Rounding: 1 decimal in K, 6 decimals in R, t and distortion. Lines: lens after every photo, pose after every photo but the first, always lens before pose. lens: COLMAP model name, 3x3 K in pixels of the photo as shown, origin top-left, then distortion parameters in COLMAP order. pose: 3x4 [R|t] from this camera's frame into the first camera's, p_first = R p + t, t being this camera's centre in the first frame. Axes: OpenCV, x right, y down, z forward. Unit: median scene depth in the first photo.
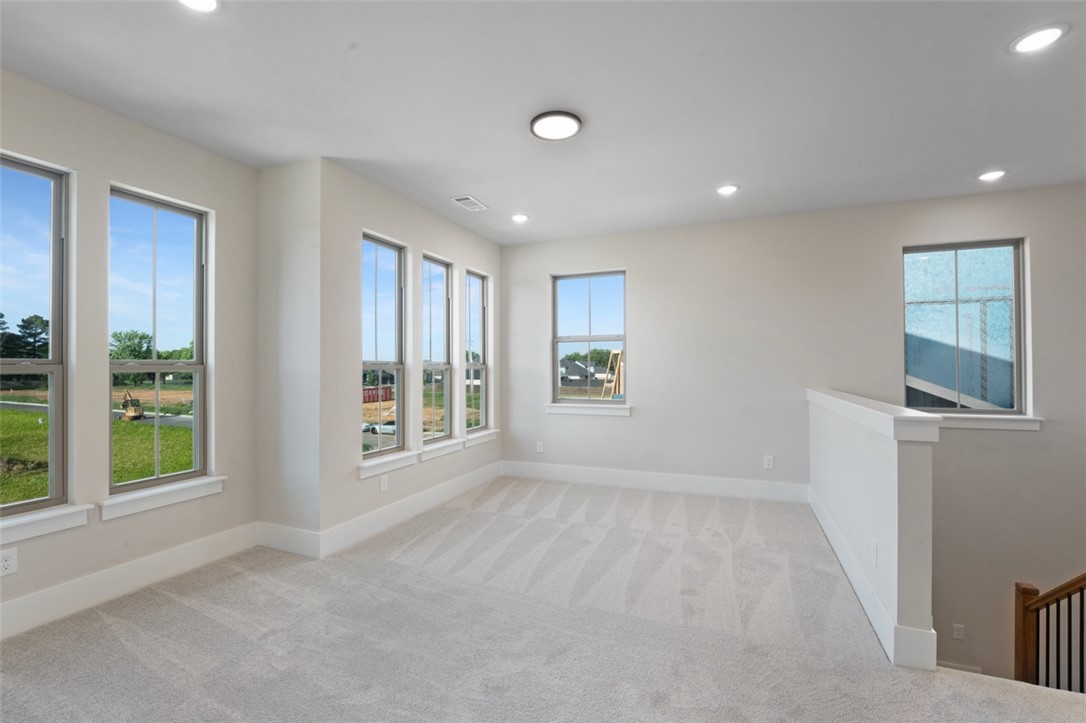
lens RADIAL K [[464.7, 0, 544.5], [0, 464.7, 365.6], [0, 0, 1]] dist [-0.018543, -0.000420]
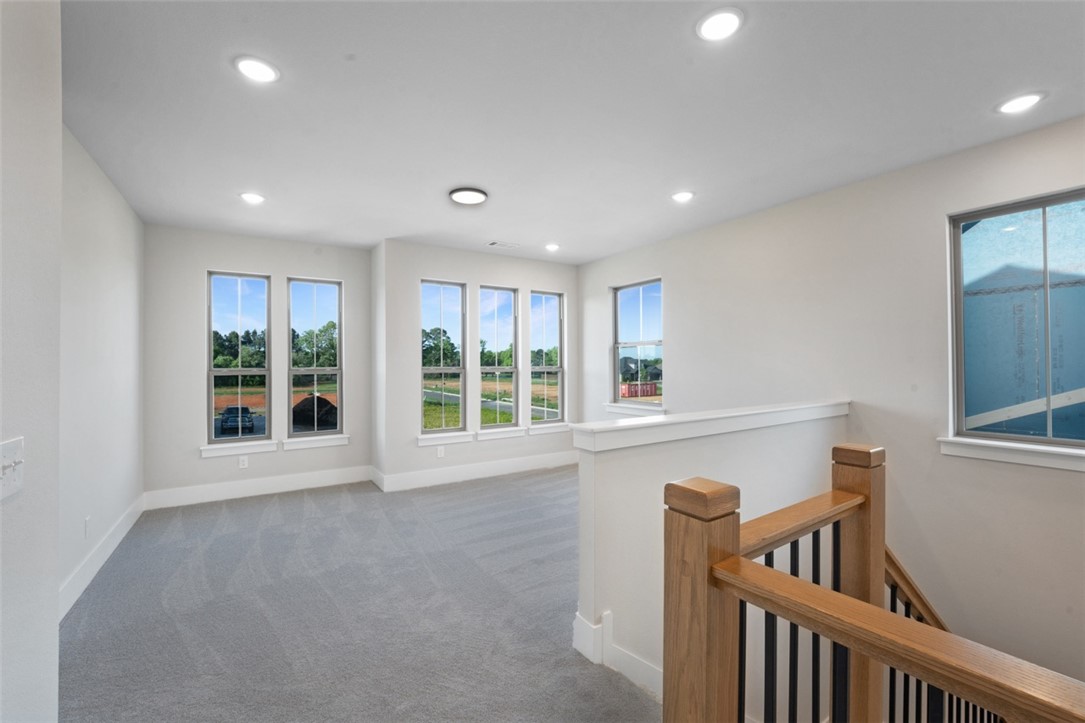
lens RADIAL K [[453.9, 0, 537.4], [0, 453.9, 349.3], [0, 0, 1]] dist [-0.017590, 0.000019]
pose [[0.818911, -0.019734, -0.573581, 0.570398], [0.003851, 0.999575, -0.028893, -0.018150], [0.573907, 0.021452, 0.818639, 0.010480]]
